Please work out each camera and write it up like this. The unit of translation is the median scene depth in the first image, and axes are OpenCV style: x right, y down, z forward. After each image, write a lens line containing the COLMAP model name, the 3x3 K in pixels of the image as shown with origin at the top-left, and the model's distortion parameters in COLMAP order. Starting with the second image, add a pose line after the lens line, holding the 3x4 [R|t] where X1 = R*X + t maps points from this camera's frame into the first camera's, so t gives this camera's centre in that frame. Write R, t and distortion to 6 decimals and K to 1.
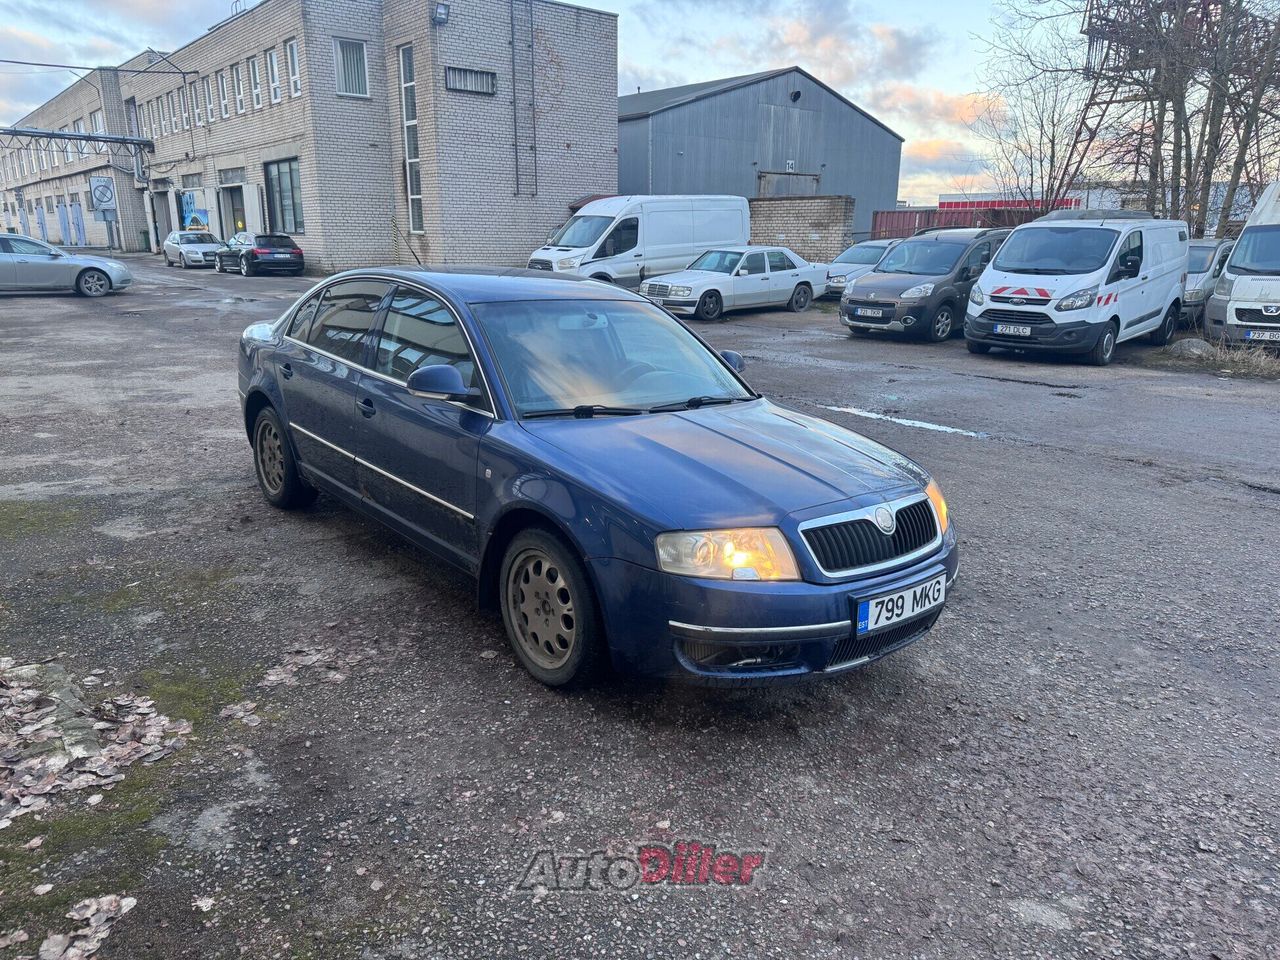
lens RADIAL K [[888.4, 0, 638.1], [0, 888.4, 480.8], [0, 0, 1]] dist [0.056552, -0.065963]
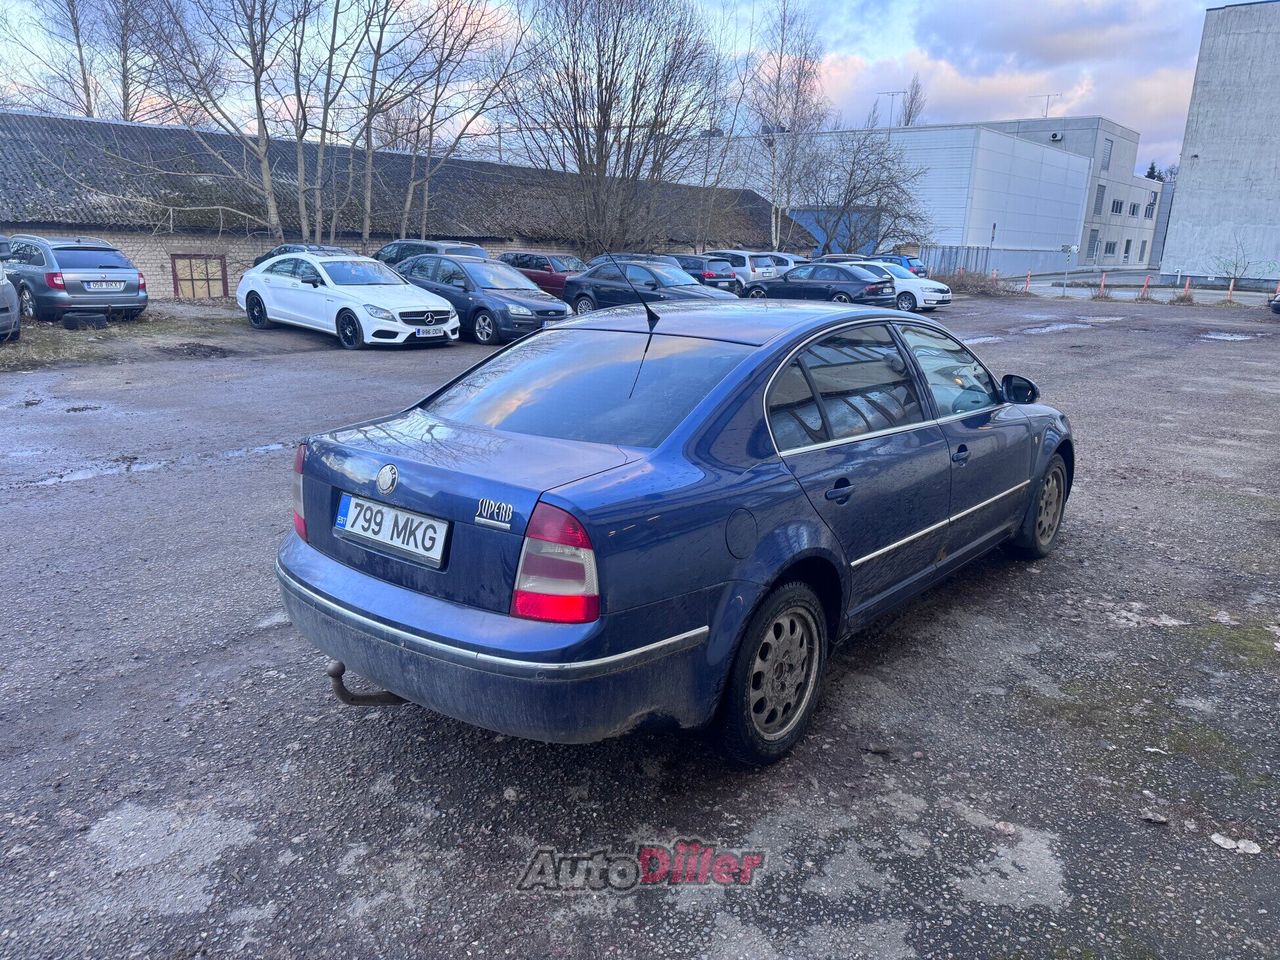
lens RADIAL K [[888.4, 0, 638.1], [0, 888.4, 480.8], [0, 0, 1]] dist [0.056552, -0.065963]
pose [[-0.168711, -0.261764, 0.950272, -1.045312], [0.234962, 0.925618, 0.296688, -0.379285], [-0.957251, 0.273332, -0.094657, 1.304037]]
